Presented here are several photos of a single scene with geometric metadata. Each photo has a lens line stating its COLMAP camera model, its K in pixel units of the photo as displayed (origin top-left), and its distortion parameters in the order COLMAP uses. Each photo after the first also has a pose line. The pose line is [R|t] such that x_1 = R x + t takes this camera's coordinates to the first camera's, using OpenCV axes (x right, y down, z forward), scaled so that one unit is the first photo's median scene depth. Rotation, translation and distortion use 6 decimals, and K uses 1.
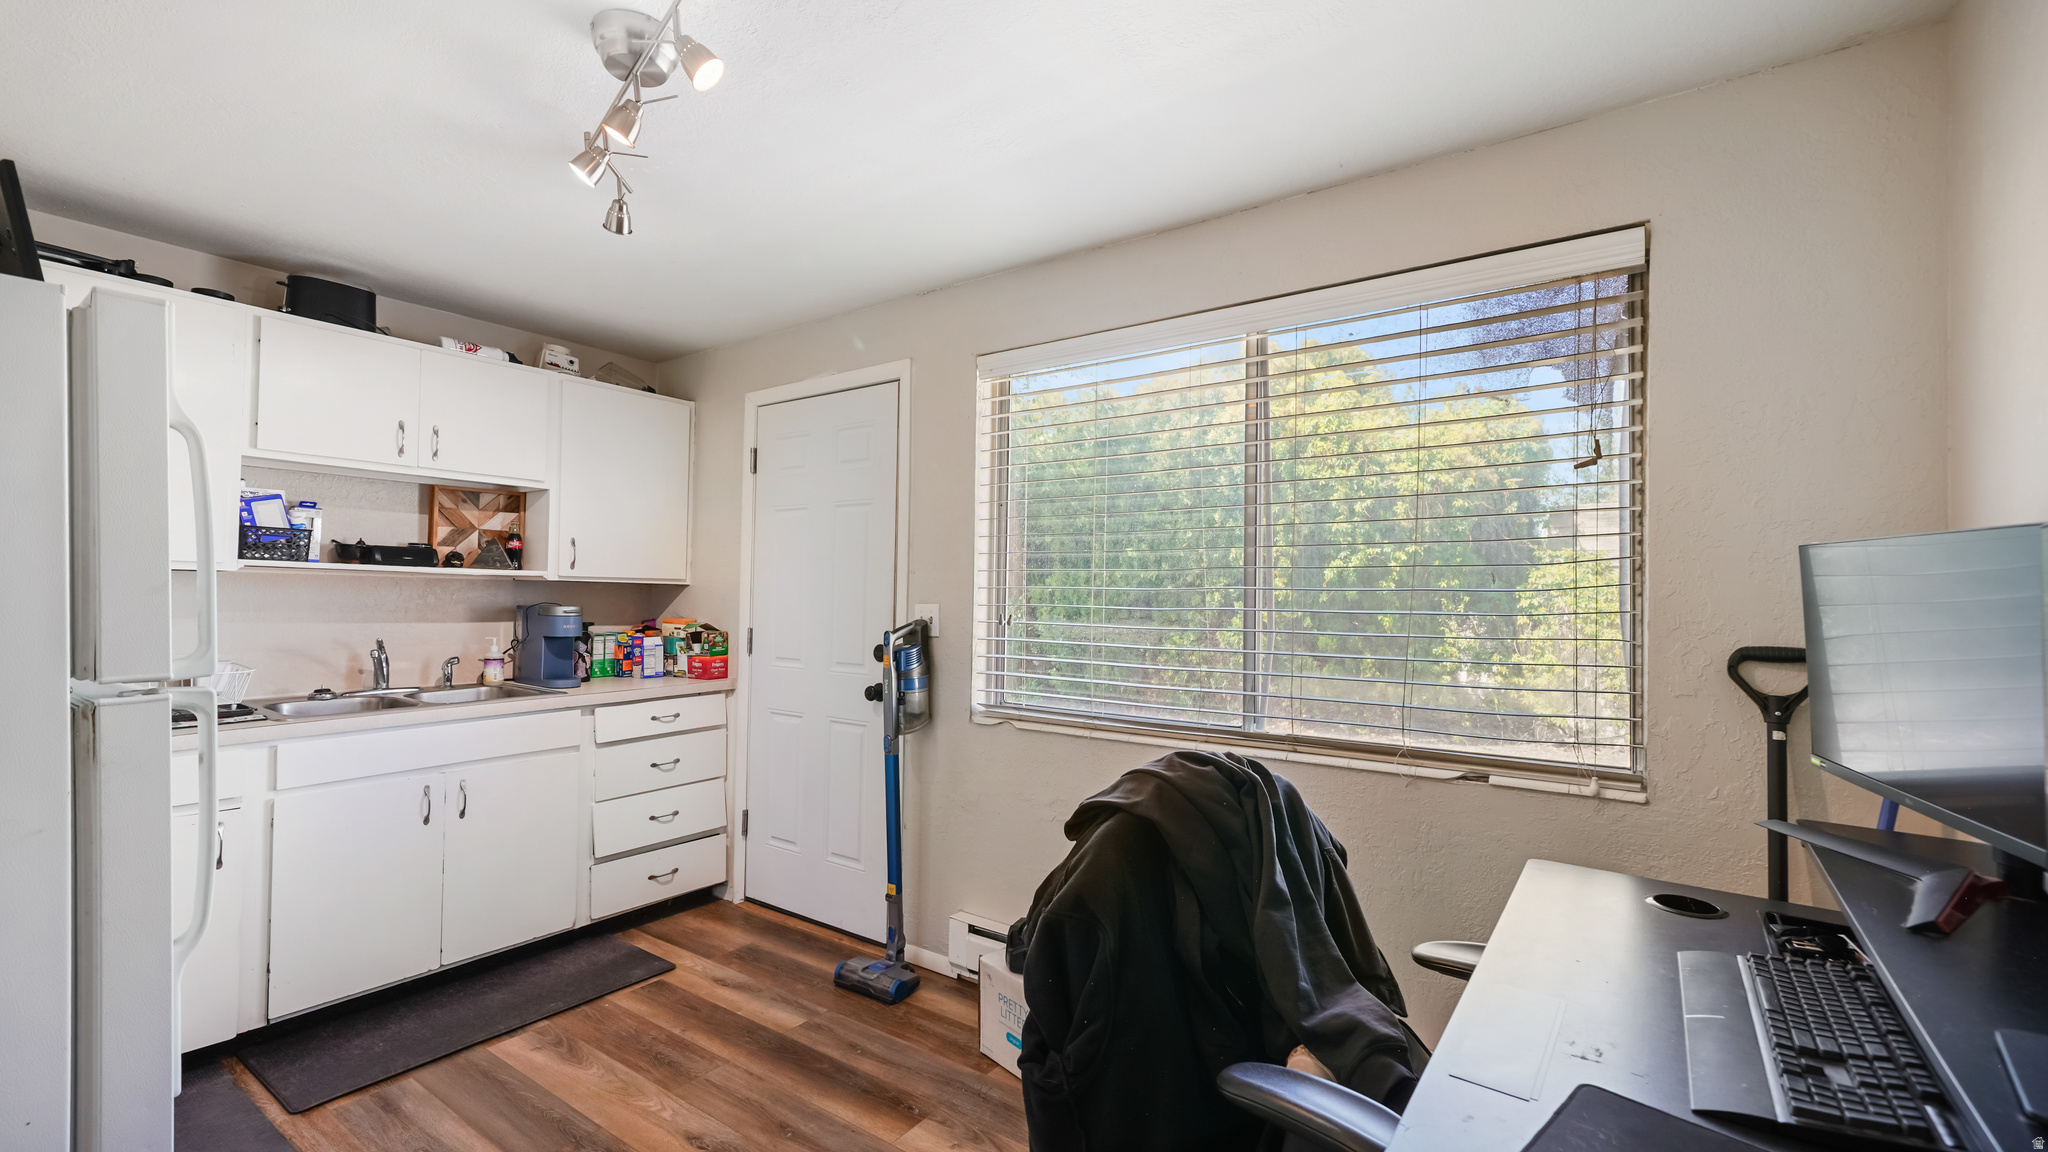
lens RADIAL K [[887.2, 0, 1015.3], [0, 887.2, 577.0], [0, 0, 1]] dist [0.003923, 0.001923]
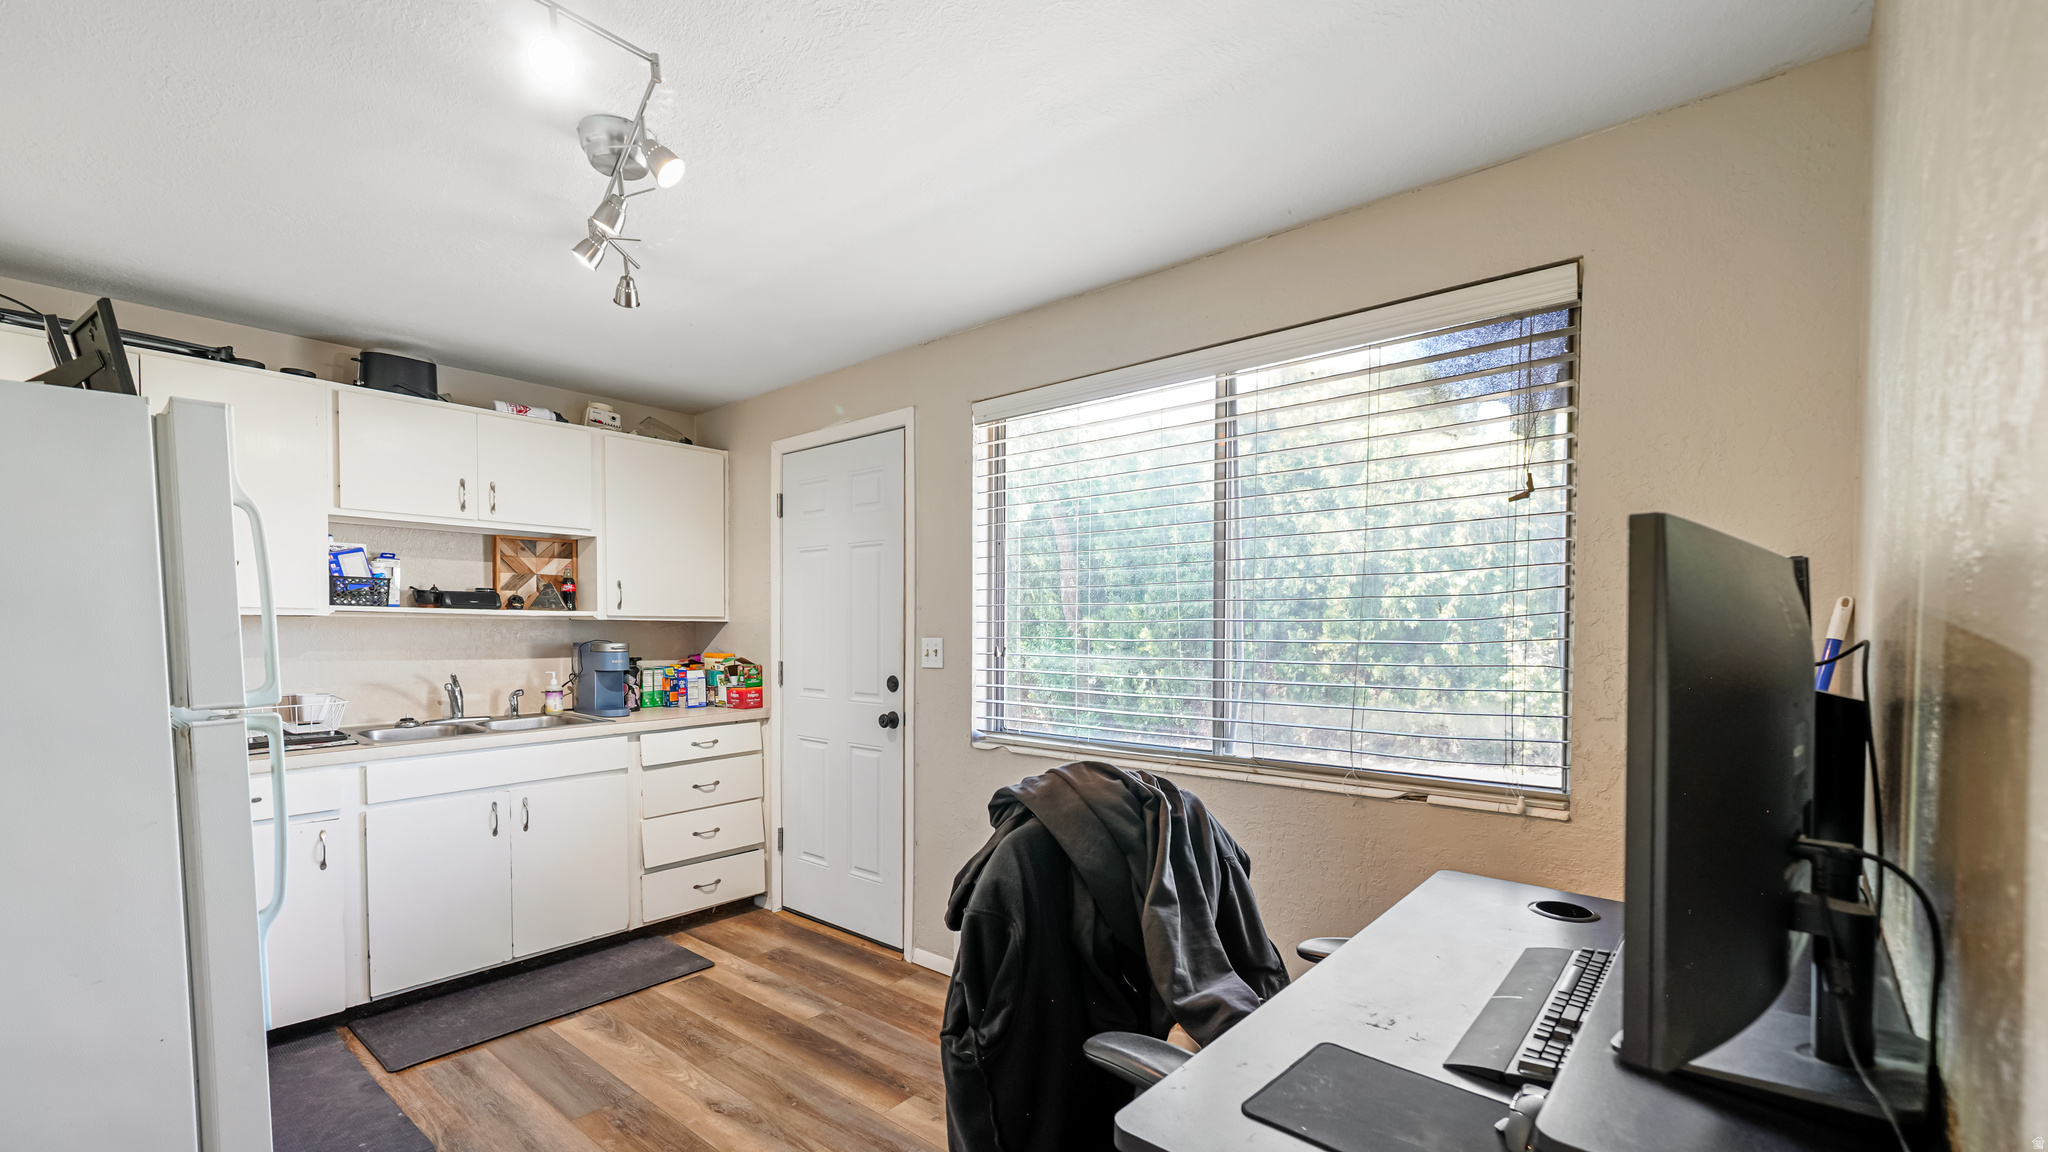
lens RADIAL K [[883.4, 0, 1012.4], [0, 883.4, 648.7], [0, 0, 1]] dist [0.001491, 0.000084]
pose [[0.996246, -0.009699, -0.086028, 0.108539], [0.013648, 0.998874, 0.045442, -0.004252], [0.085490, -0.046445, 0.995256, -0.066449]]
